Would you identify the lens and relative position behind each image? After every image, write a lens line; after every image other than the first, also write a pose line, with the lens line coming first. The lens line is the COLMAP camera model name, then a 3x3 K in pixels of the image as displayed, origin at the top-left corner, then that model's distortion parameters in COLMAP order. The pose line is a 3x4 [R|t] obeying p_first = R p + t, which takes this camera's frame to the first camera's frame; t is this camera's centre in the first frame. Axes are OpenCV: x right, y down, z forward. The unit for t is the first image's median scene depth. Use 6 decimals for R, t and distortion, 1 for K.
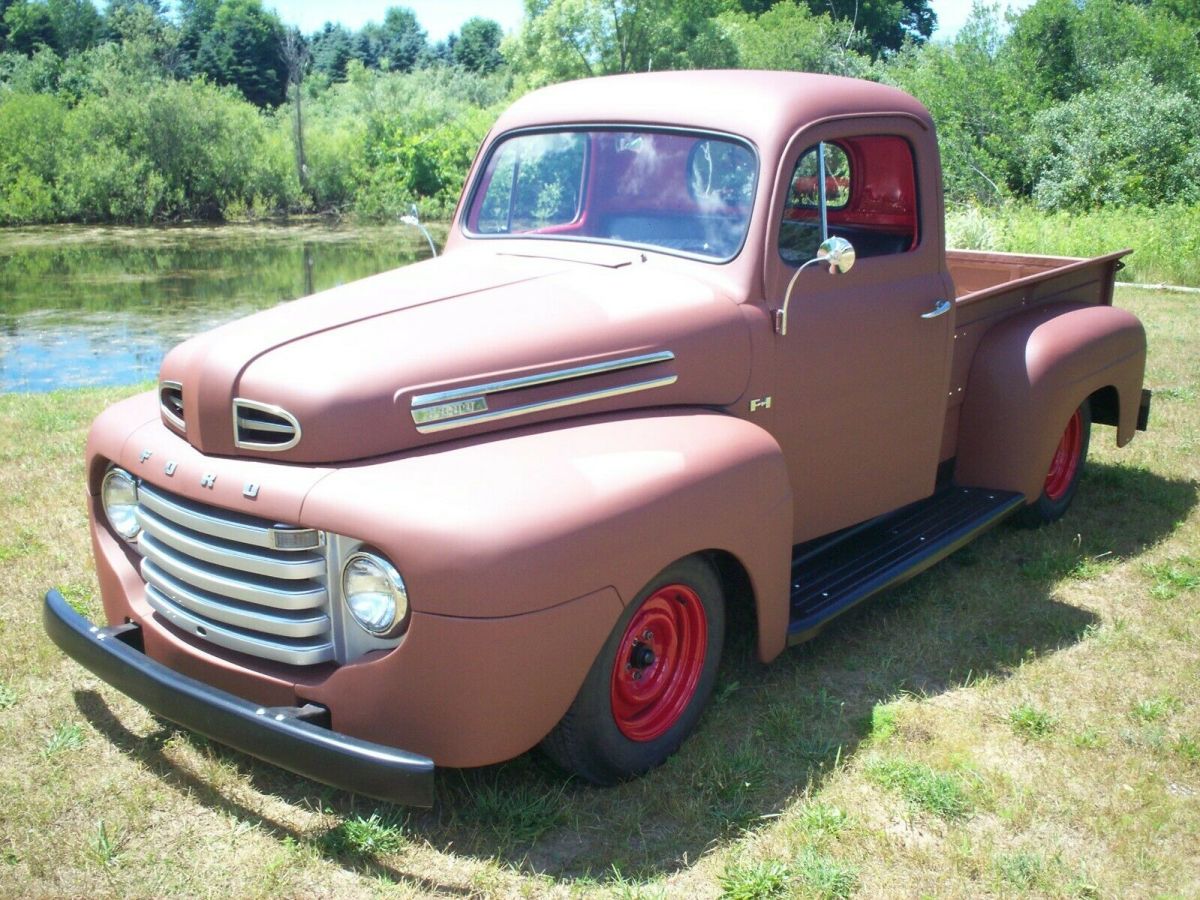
lens RADIAL K [[1276.4, 0, 584.2], [0, 1276.4, 449.8], [0, 0, 1]] dist [0.163612, -0.343928]
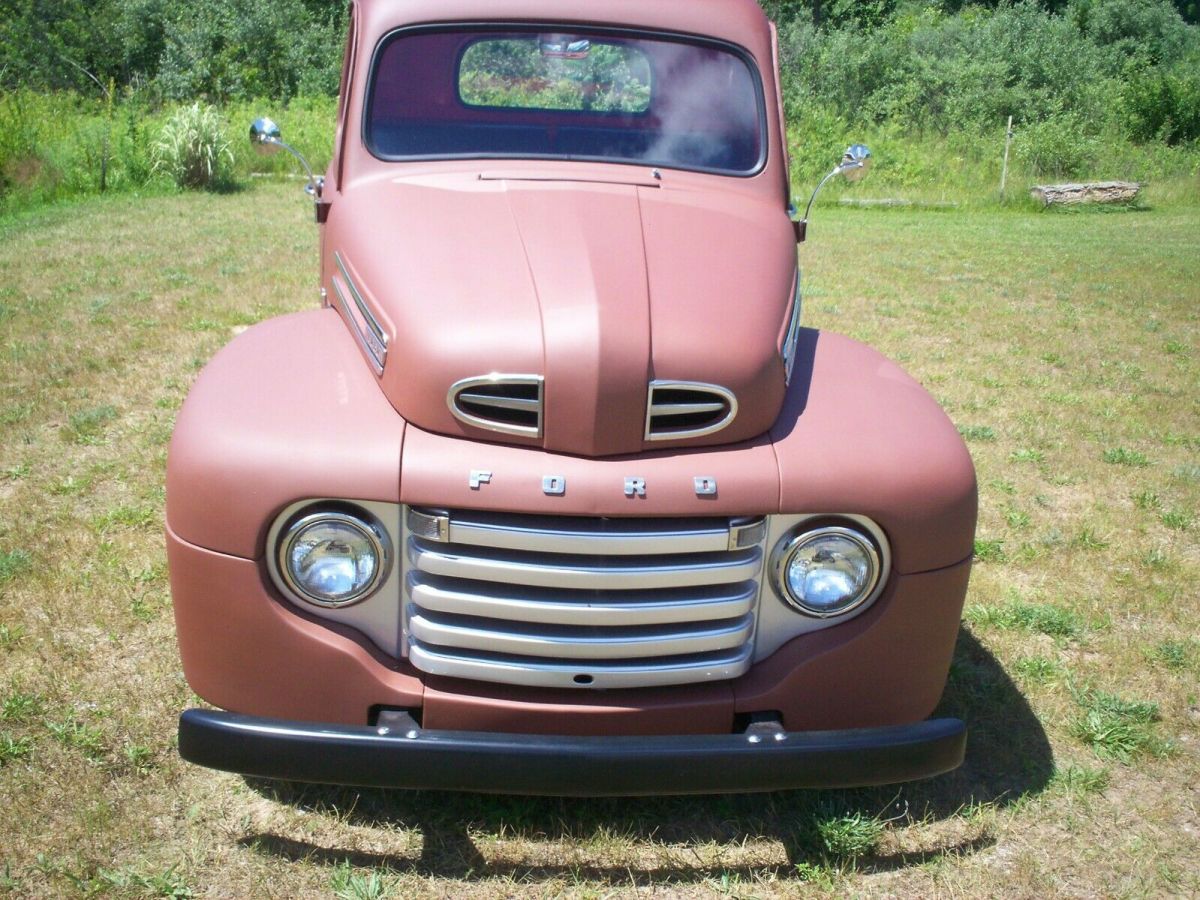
lens RADIAL K [[1276.4, 0, 584.2], [0, 1276.4, 449.8], [0, 0, 1]] dist [0.163612, -0.343928]
pose [[0.742696, -0.185861, 0.643318, -0.797259], [0.133426, 0.982519, 0.129823, -0.103183], [-0.656201, -0.010584, 0.754512, 0.421186]]
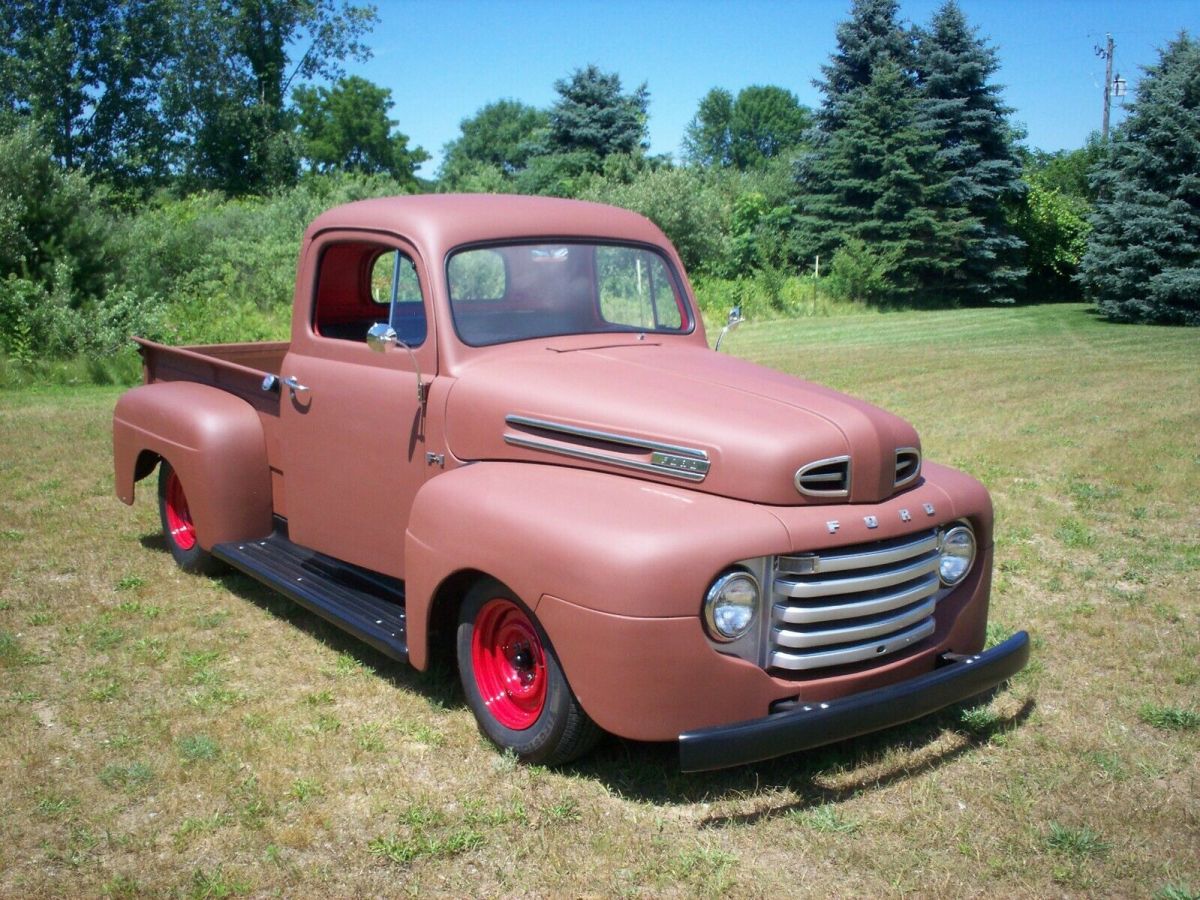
lens RADIAL K [[1276.4, 0, 584.2], [0, 1276.4, 449.8], [0, 0, 1]] dist [0.163612, -0.343928]
pose [[0.198375, -0.169361, 0.965383, -1.602375], [0.234320, 0.964591, 0.121072, -0.275500], [-0.951705, 0.202191, 0.231035, 1.013742]]
